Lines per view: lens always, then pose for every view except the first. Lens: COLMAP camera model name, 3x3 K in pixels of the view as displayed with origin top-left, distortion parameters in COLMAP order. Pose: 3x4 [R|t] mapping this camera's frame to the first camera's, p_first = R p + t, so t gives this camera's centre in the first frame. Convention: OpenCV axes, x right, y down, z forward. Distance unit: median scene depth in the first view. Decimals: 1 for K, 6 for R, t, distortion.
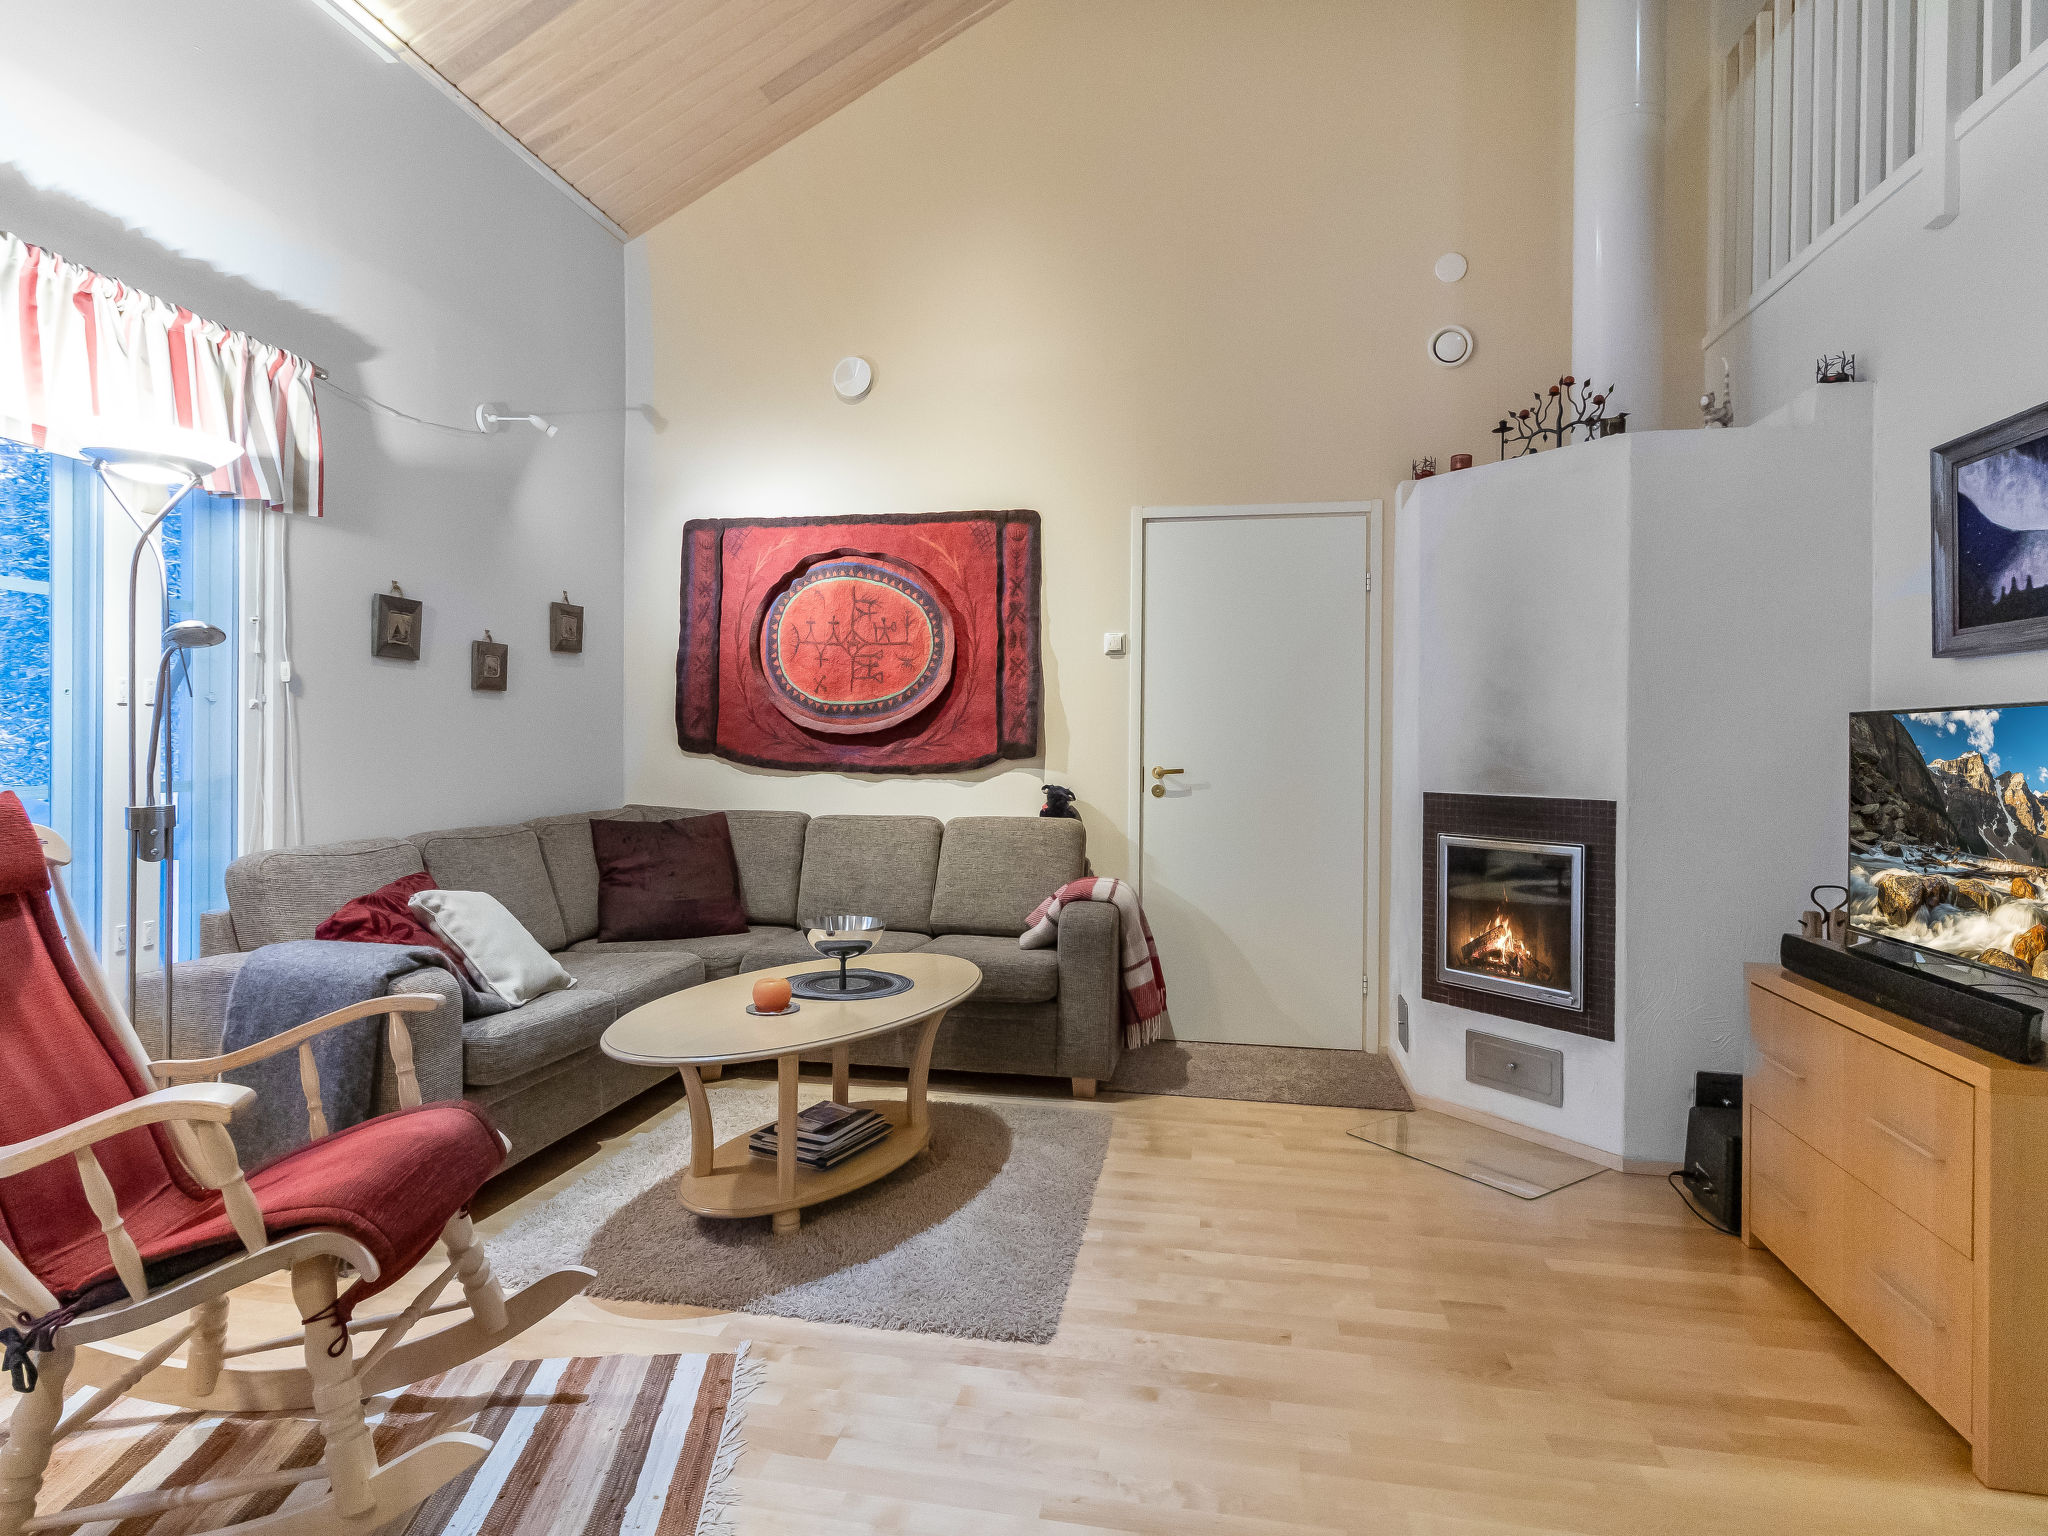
lens RADIAL K [[1077.9, 0, 1009.3], [0, 1077.9, 762.2], [0, 0, 1]] dist [0.000480, 0.001027]
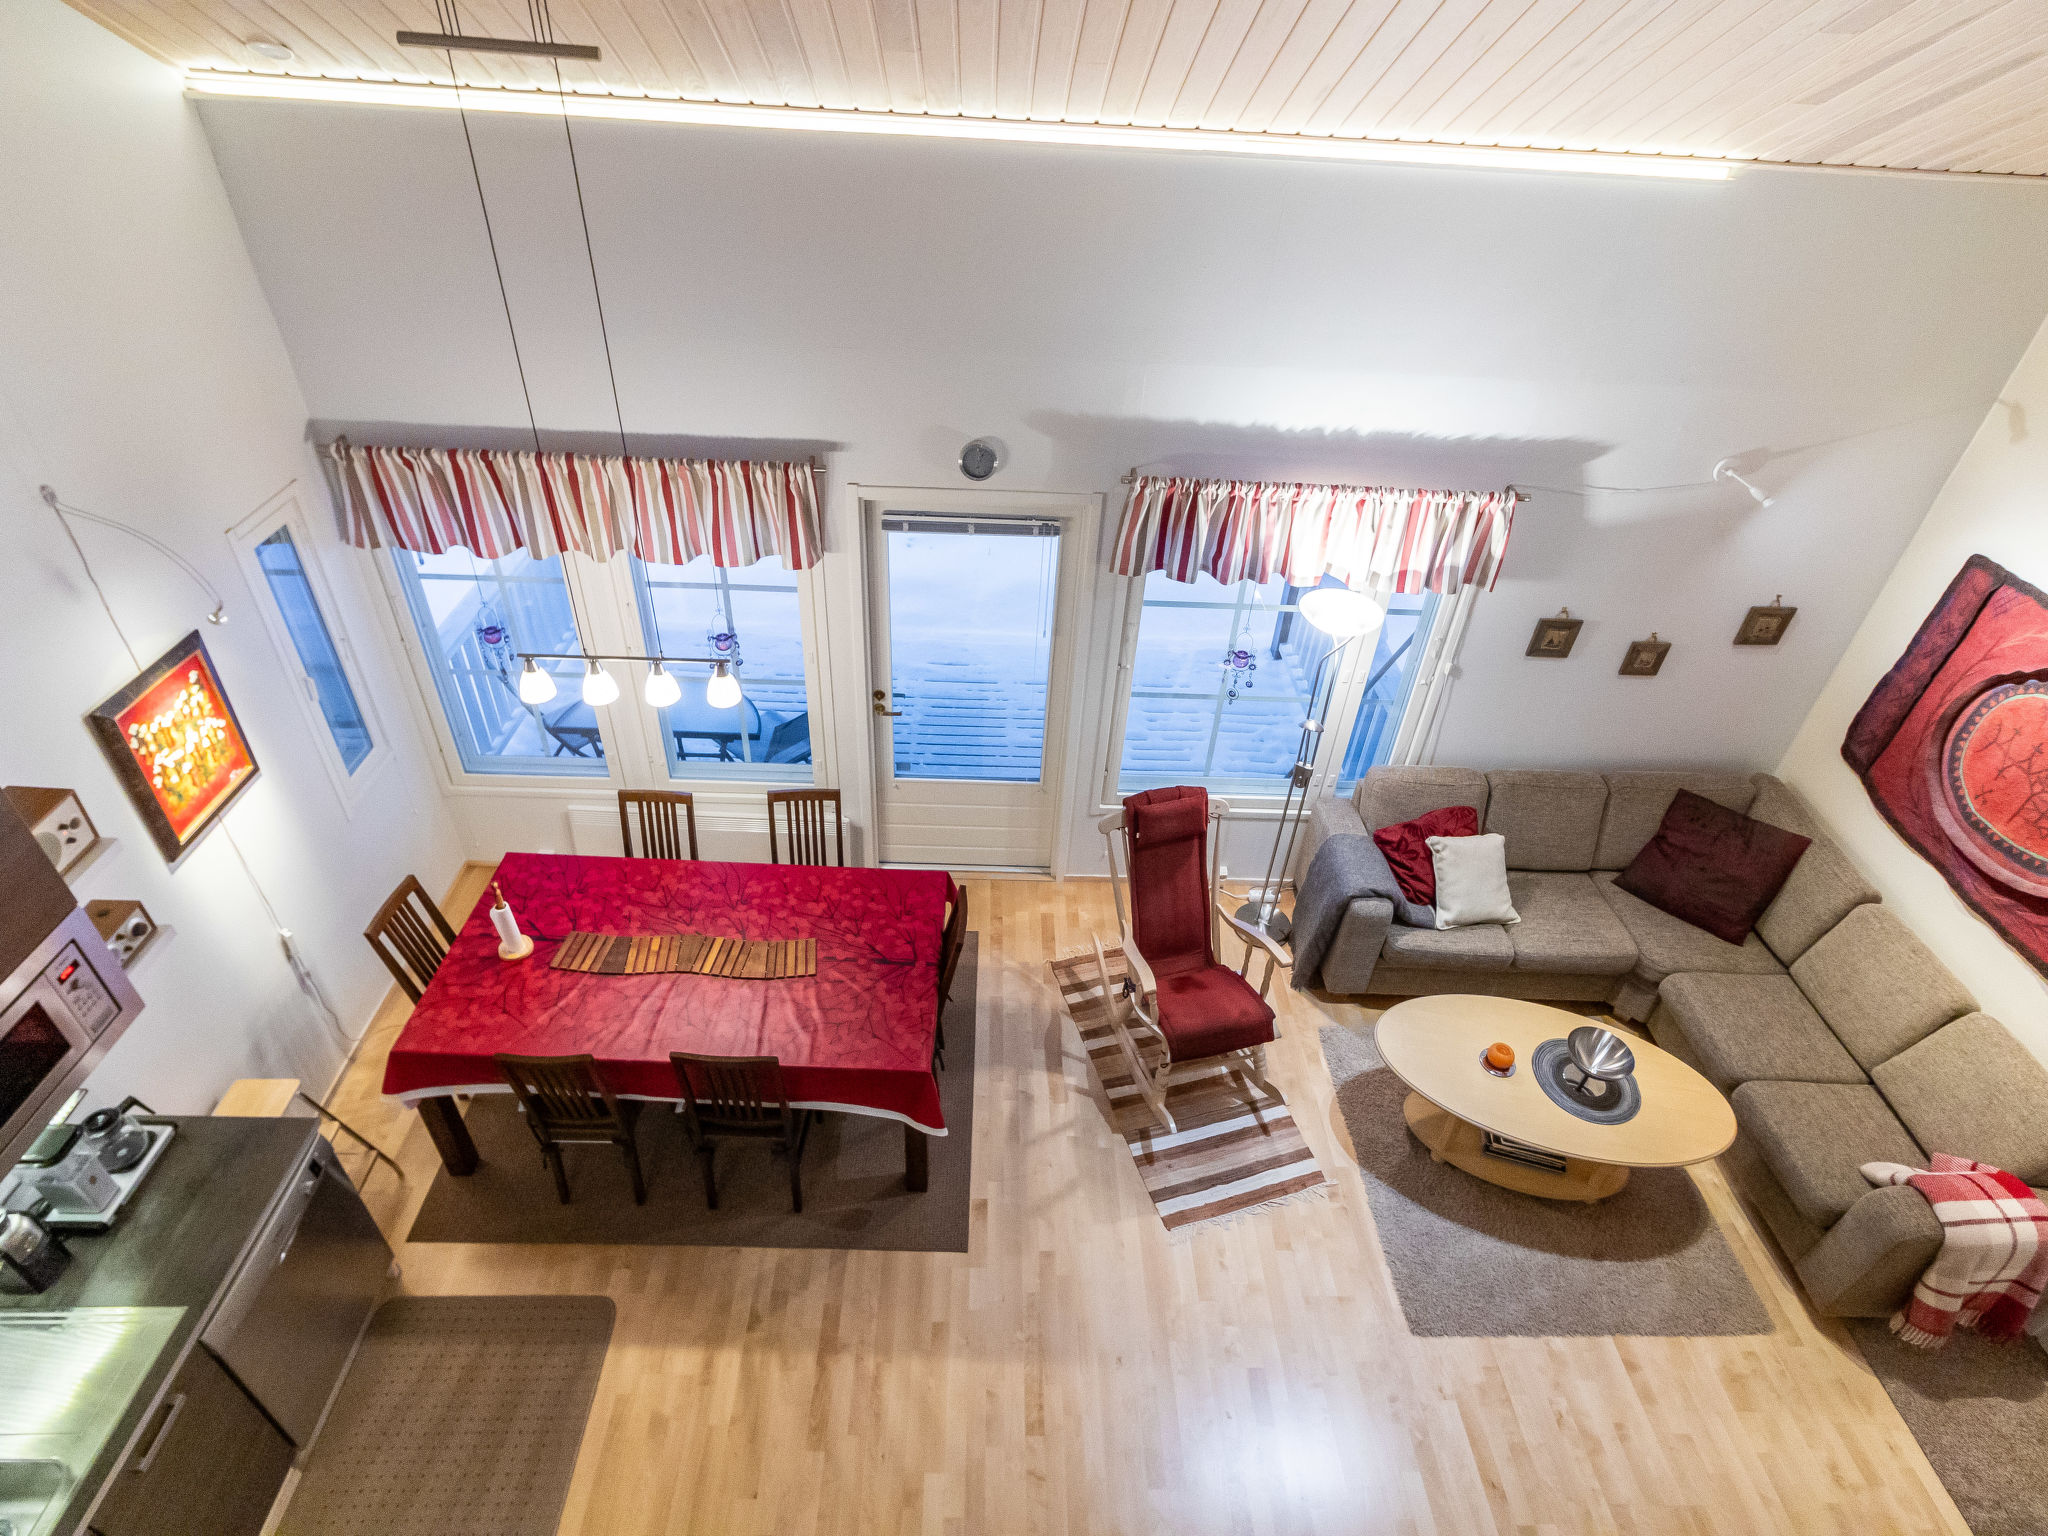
lens RADIAL K [[1077.9, 0, 1031.9], [0, 1077.9, 773.3], [0, 0, 1]] dist [0.000480, 0.001027]
pose [[0.213761, 0.593625, -0.775832, 0.433510], [-0.068371, 0.801333, 0.594299, -0.716203], [0.974490, -0.073994, 0.211881, 0.044736]]
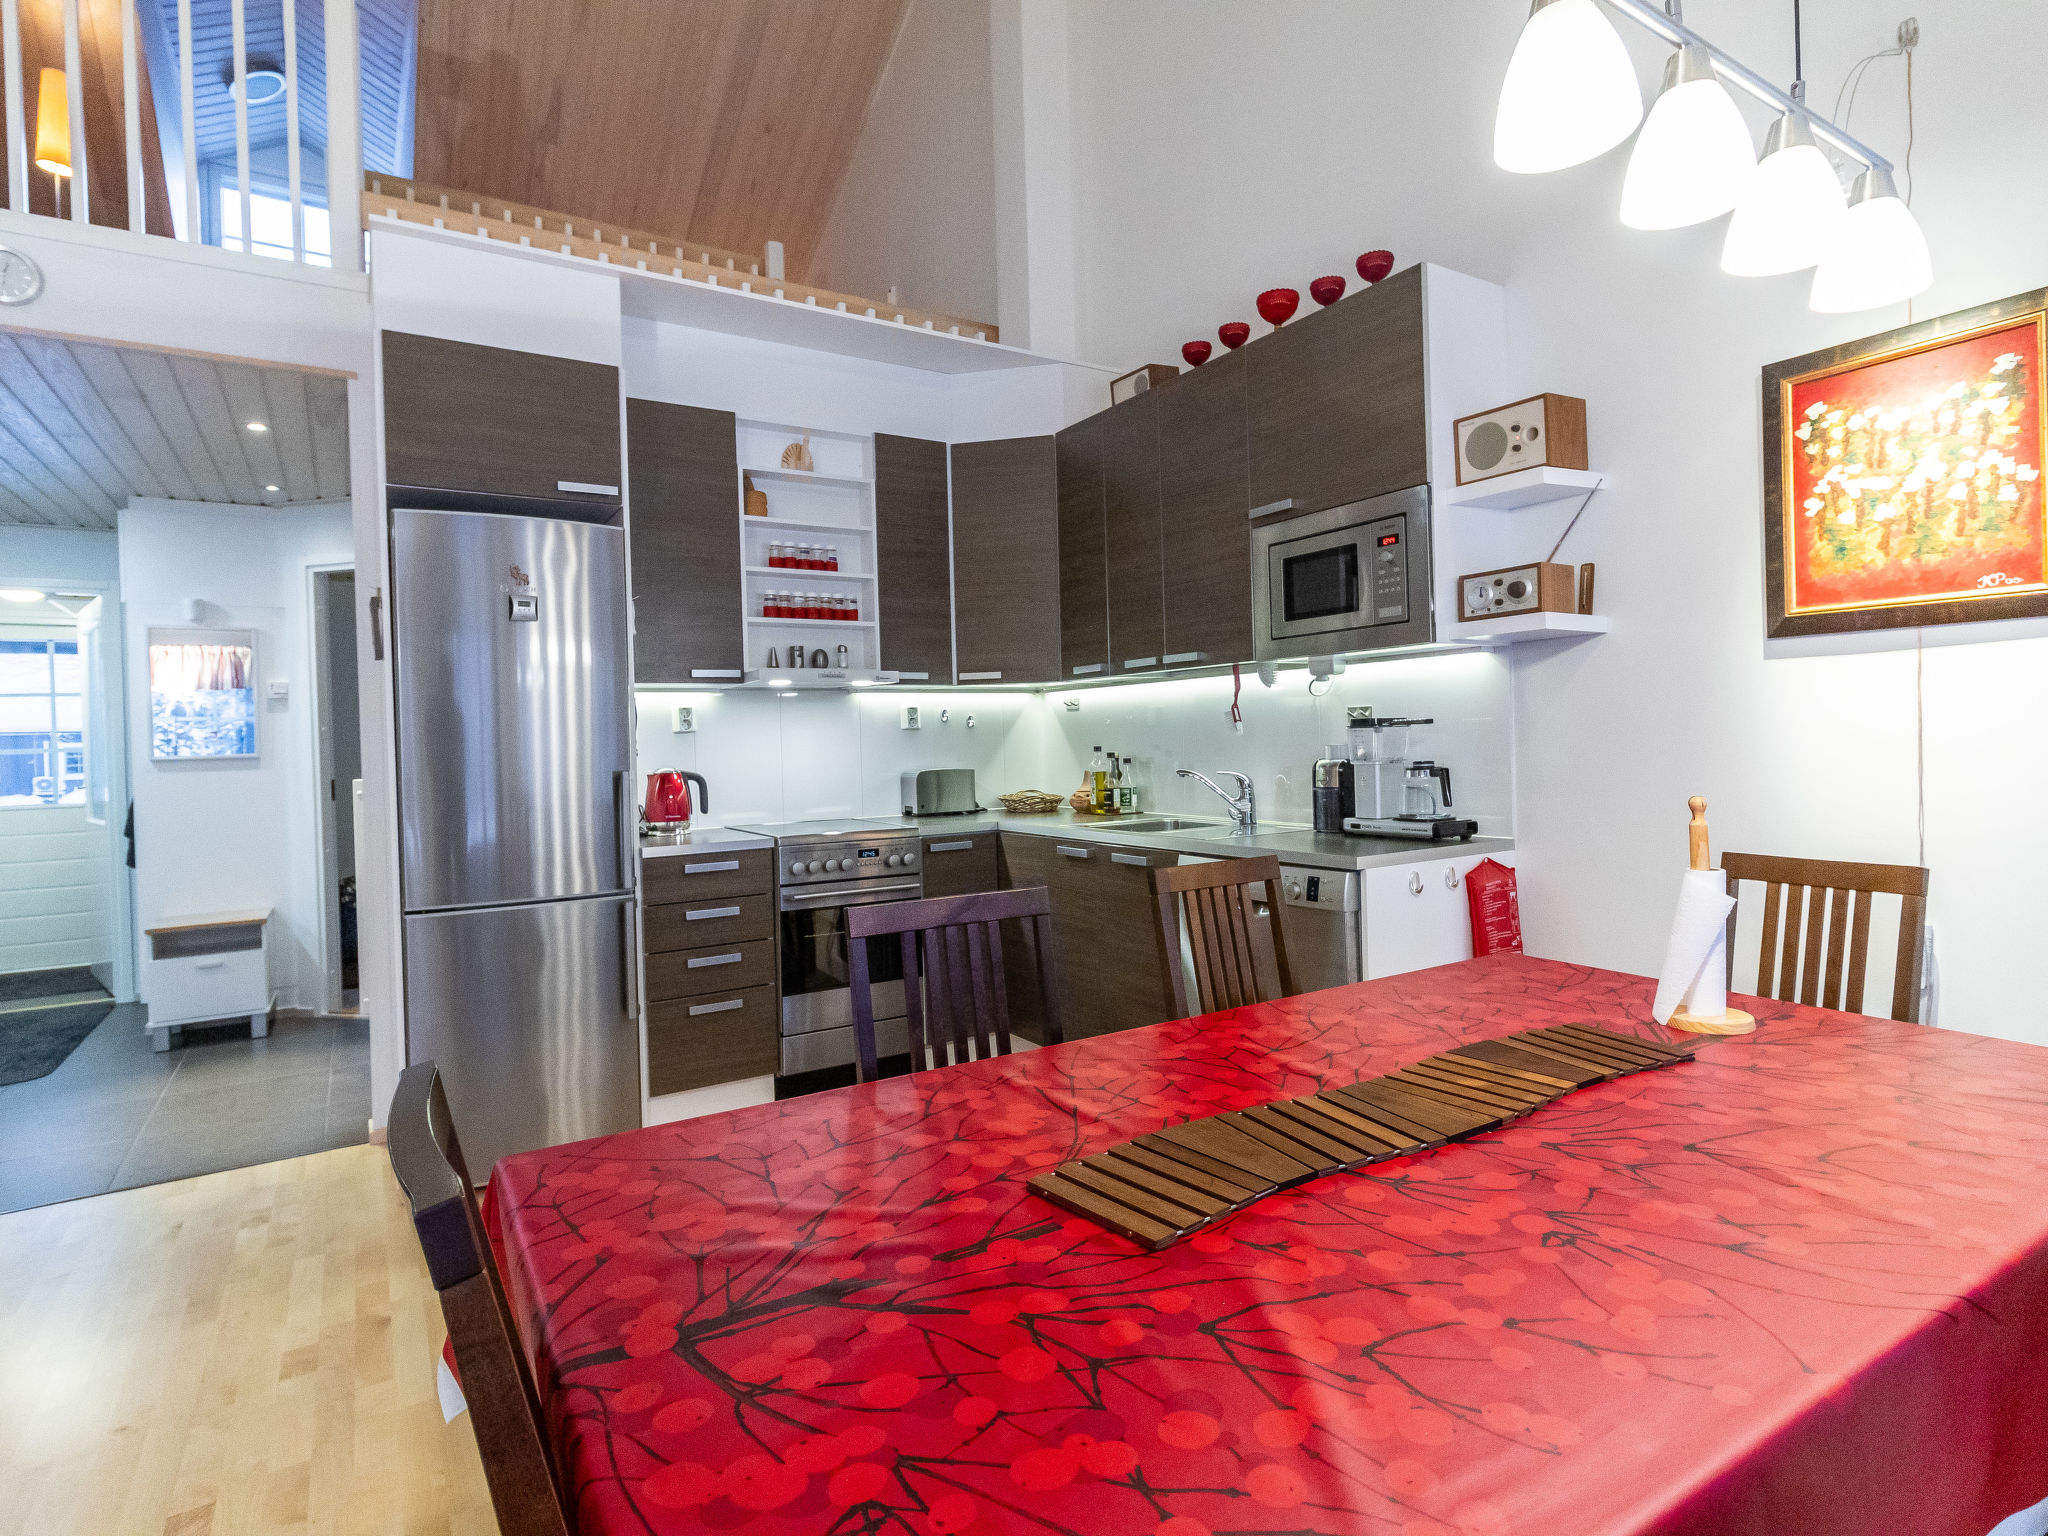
lens RADIAL K [[1077.9, 0, 1043.0], [0, 1077.9, 749.6], [0, 0, 1]] dist [0.000480, 0.001027]
pose [[-0.698592, 0.003219, 0.715513, -0.552902], [0.033209, 0.999058, 0.027929, -0.017062], [-0.714750, 0.043273, -0.698041, 0.245079]]
